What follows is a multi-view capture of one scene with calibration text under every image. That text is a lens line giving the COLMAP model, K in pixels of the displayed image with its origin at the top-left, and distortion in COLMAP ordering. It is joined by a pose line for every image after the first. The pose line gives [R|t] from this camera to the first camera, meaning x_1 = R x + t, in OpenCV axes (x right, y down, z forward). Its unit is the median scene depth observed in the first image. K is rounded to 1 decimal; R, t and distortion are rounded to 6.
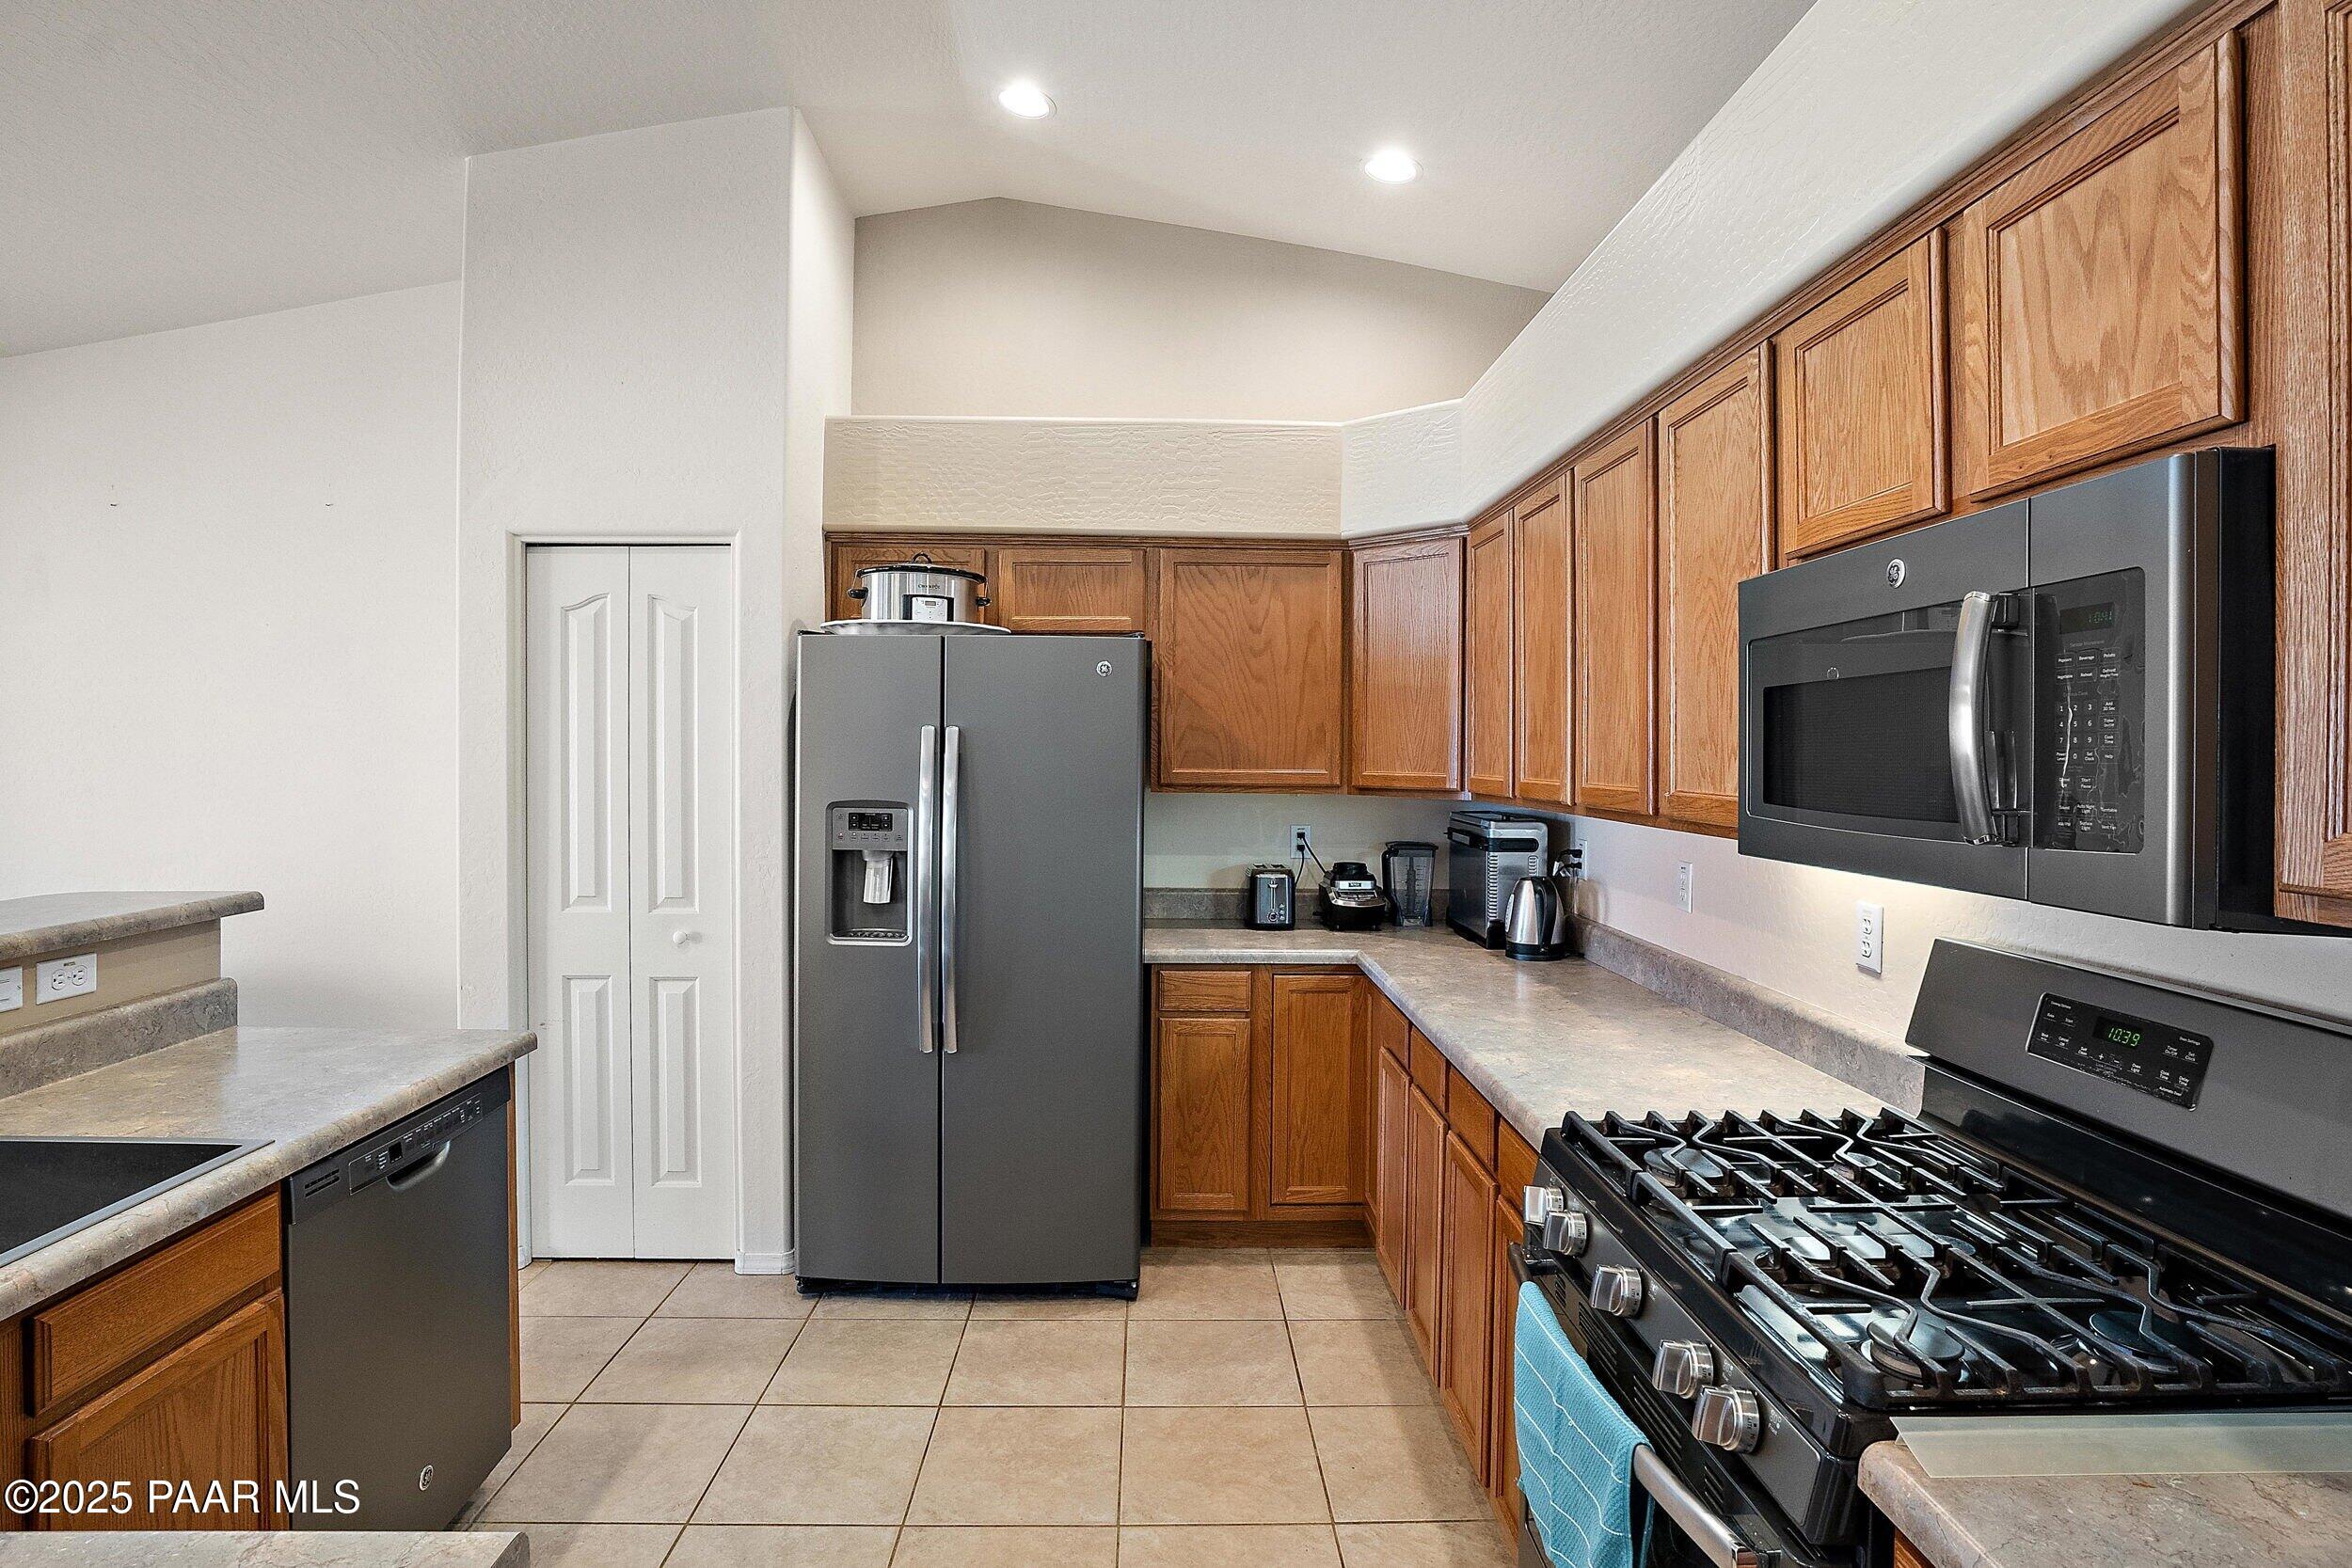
lens RADIAL K [[1178.6, 0, 1162.2], [0, 1178.6, 790.1], [0, 0, 1]] dist [-0.005910, -0.000288]
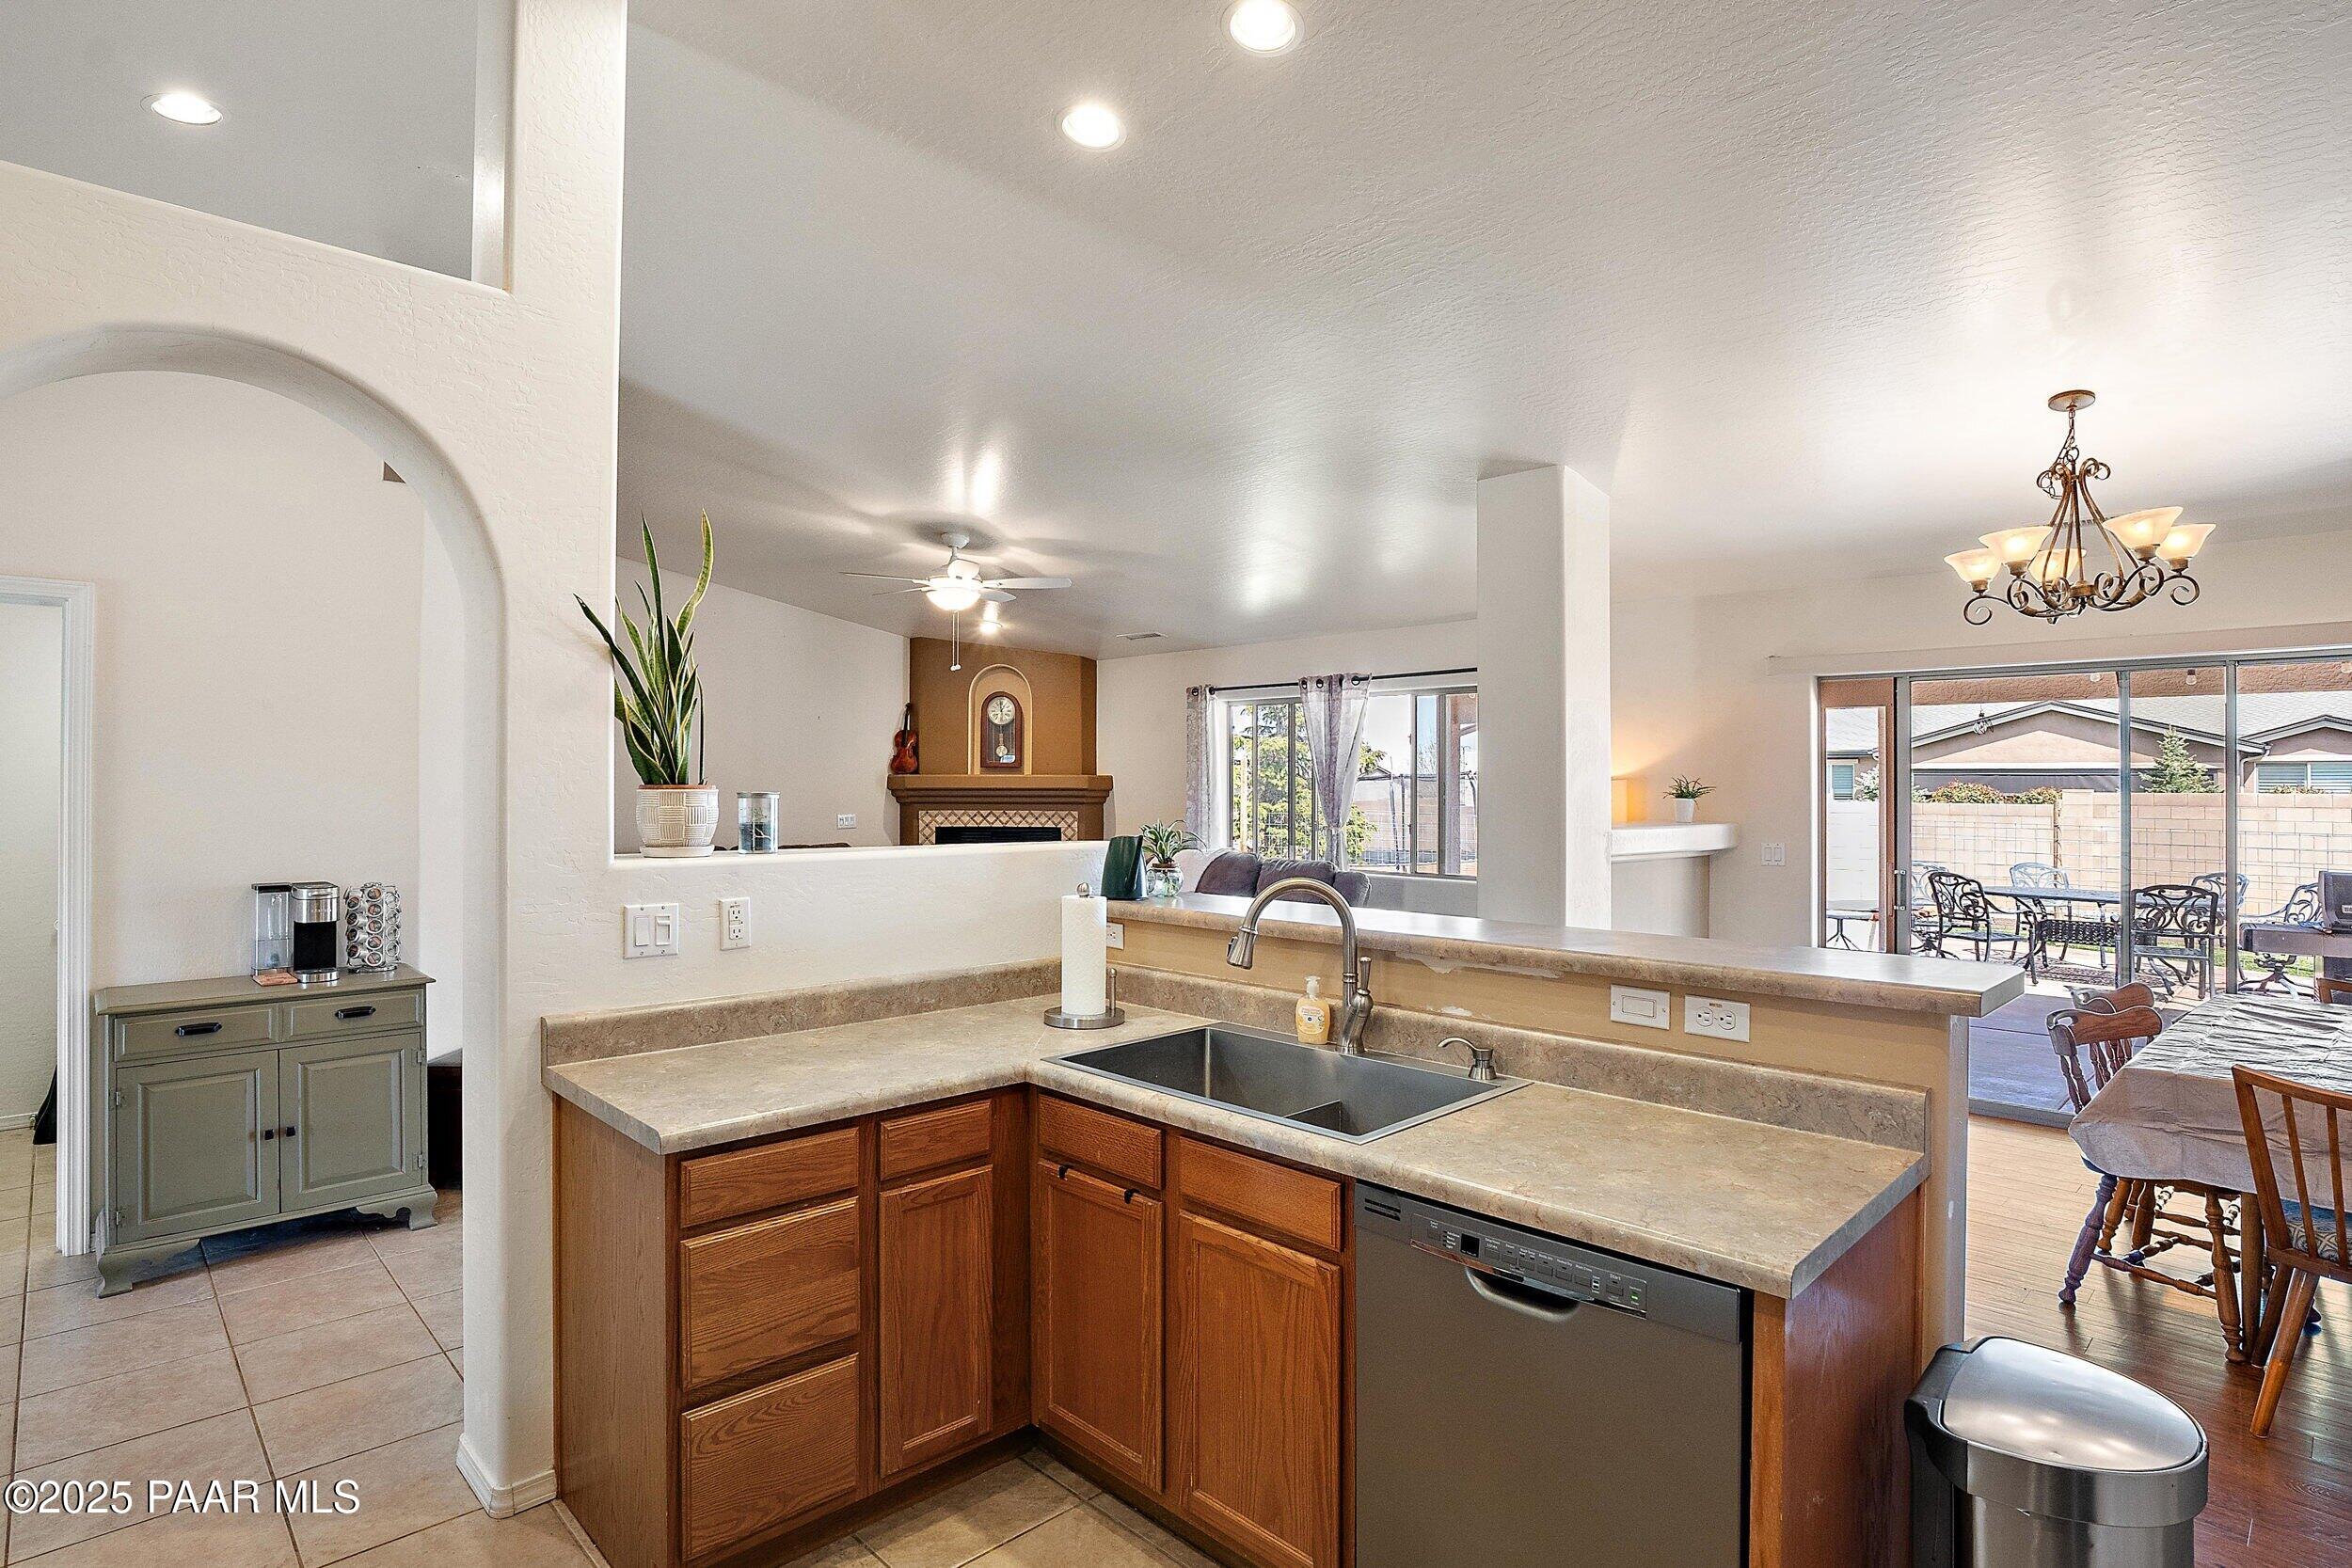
lens RADIAL K [[1176.2, 0, 1118.8], [0, 1176.2, 780.9], [0, 0, 1]] dist [-0.051978, -0.000140]
pose [[-0.742301, -0.006474, -0.670035, 0.141618], [-0.030521, 0.999242, 0.024159, -0.058903], [0.669371, 0.038383, -0.741936, 1.461649]]
